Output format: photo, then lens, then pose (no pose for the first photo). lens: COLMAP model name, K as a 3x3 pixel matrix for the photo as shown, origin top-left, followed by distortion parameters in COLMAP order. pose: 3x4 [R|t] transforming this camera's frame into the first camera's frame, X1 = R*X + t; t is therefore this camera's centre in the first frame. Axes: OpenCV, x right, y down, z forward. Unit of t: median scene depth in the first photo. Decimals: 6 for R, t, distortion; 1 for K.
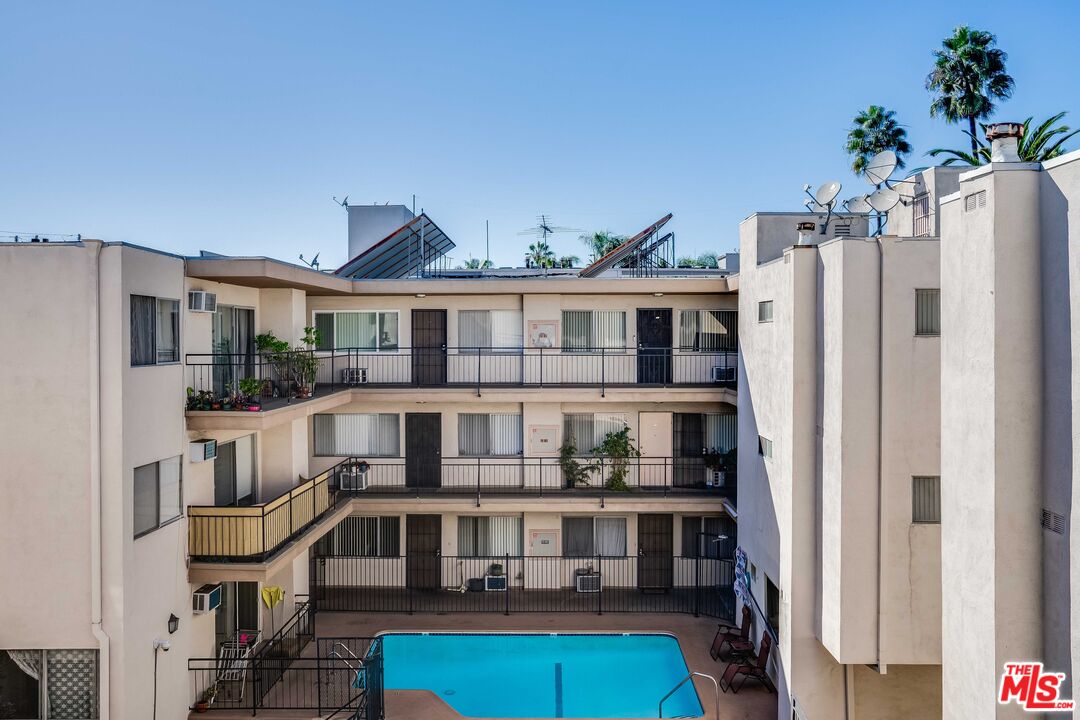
lens RADIAL K [[821.3, 0, 540.0], [0, 821.3, 360.0], [0, 0, 1]] dist [-0.029177, 0.005810]
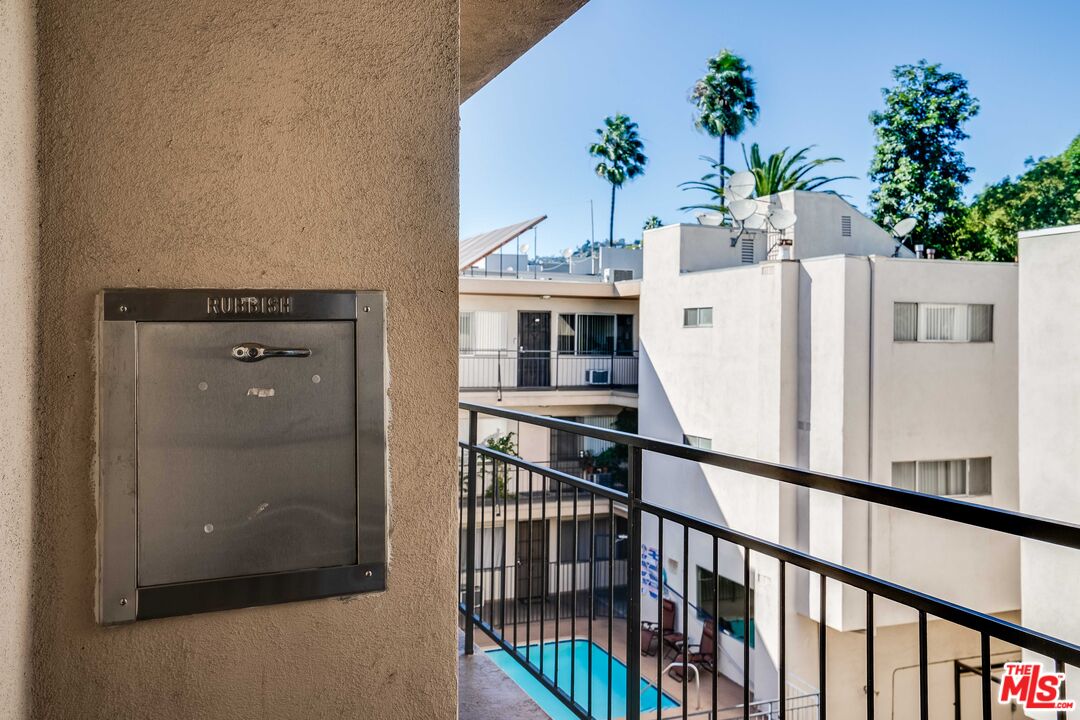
lens RADIAL K [[909.8, 0, 540.0], [0, 909.8, 360.0], [0, 0, 1]] dist [0.052795, 0.001015]
pose [[0.912038, 0.000791, 0.410105, -0.301615], [0.000968, 0.999991, -0.004081, 0.000584], [-0.410105, 0.004119, 0.912029, 0.003726]]
